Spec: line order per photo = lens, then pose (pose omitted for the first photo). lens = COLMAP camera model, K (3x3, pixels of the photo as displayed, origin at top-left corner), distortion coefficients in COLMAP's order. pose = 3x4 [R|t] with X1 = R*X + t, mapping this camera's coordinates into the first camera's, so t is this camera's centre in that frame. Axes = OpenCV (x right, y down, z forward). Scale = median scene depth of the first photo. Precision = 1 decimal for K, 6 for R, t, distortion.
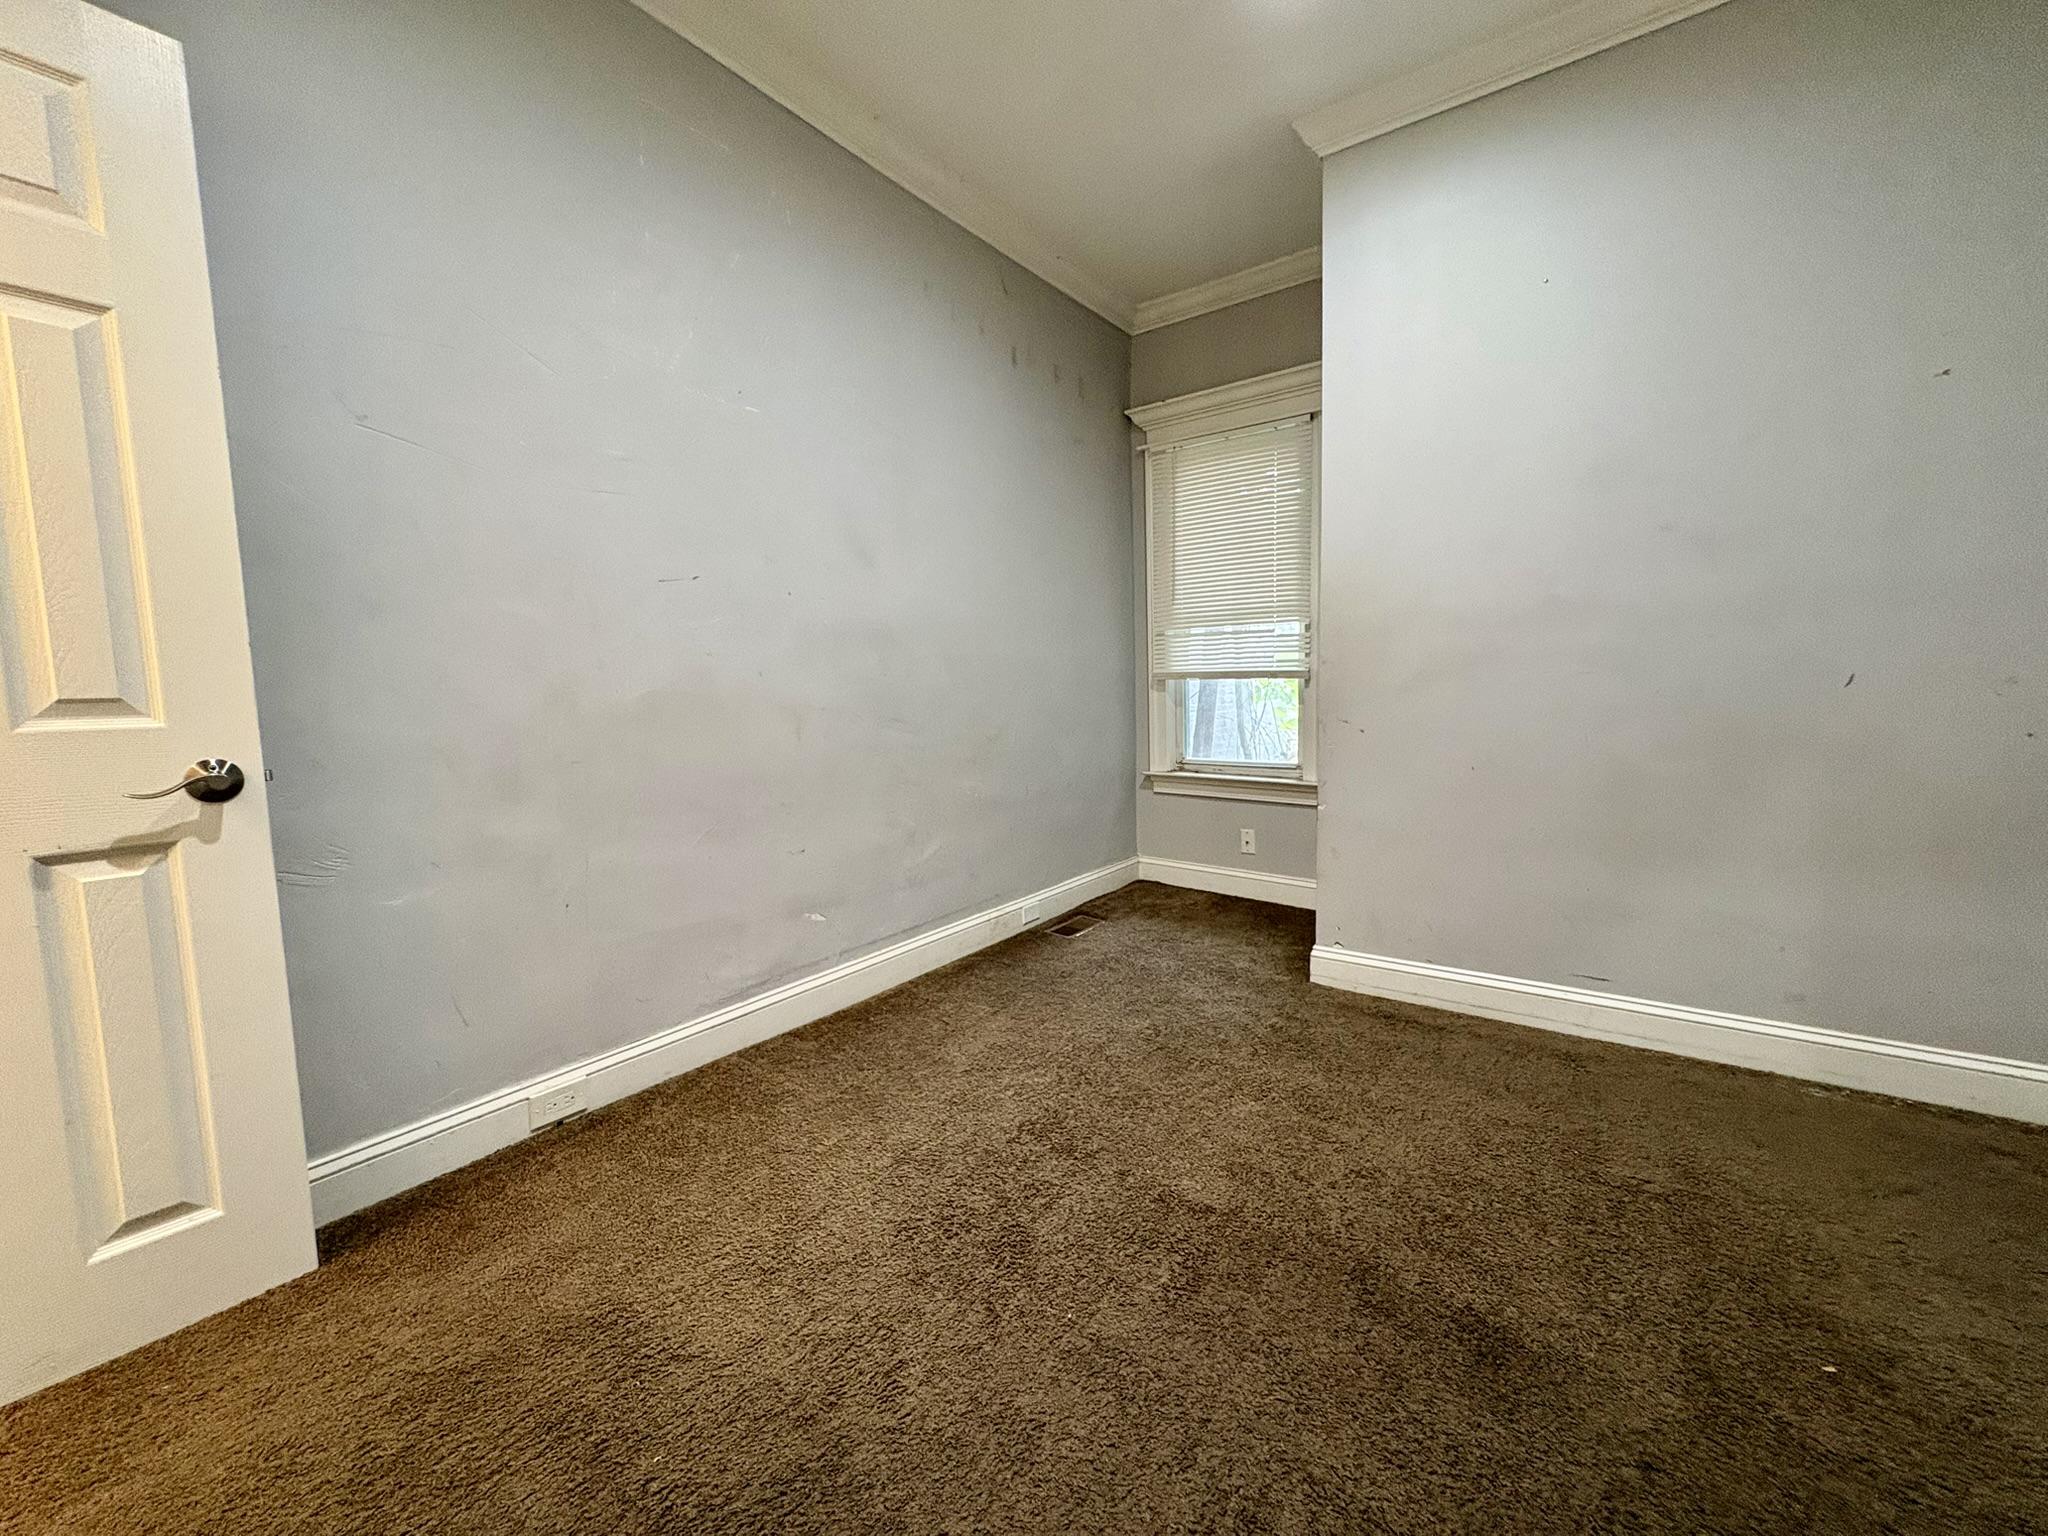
lens RADIAL K [[814.9, 0, 1024.0], [0, 814.9, 768.0], [0, 0, 1]] dist [0.000972, 0.000104]
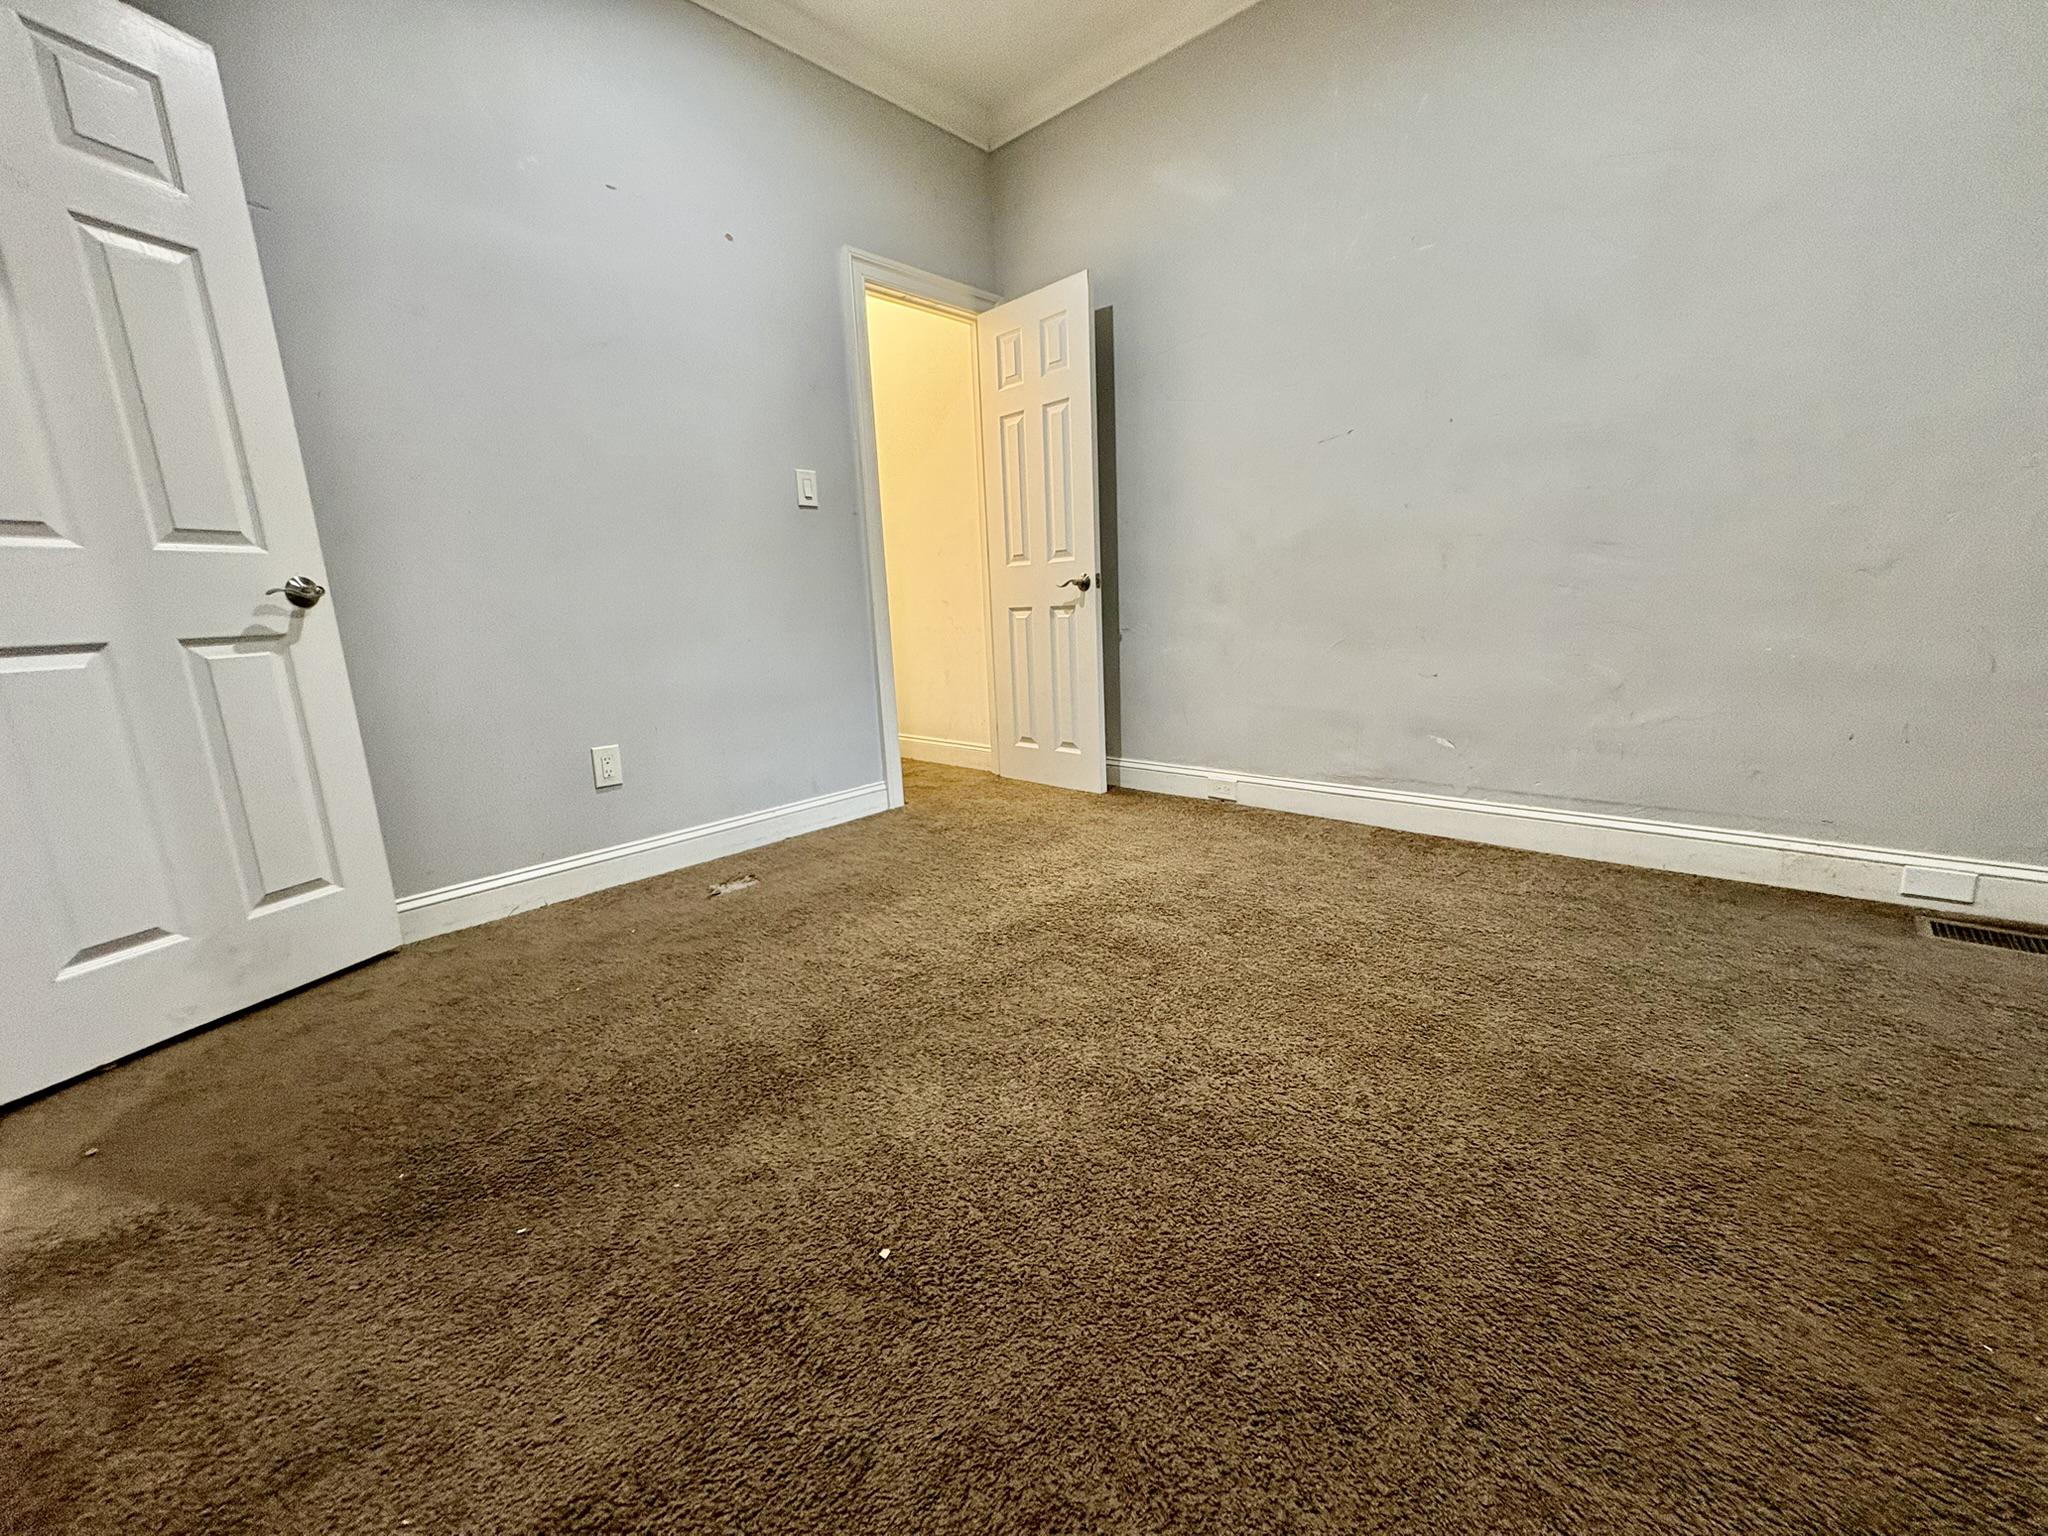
lens RADIAL K [[814.9, 0, 1024.0], [0, 814.9, 768.0], [0, 0, 1]] dist [0.000972, 0.000104]
pose [[-0.127896, 0.227625, -0.965313, 1.055583], [-0.044167, 0.971034, 0.234826, -0.006572], [0.990804, 0.072668, -0.114138, 0.756654]]
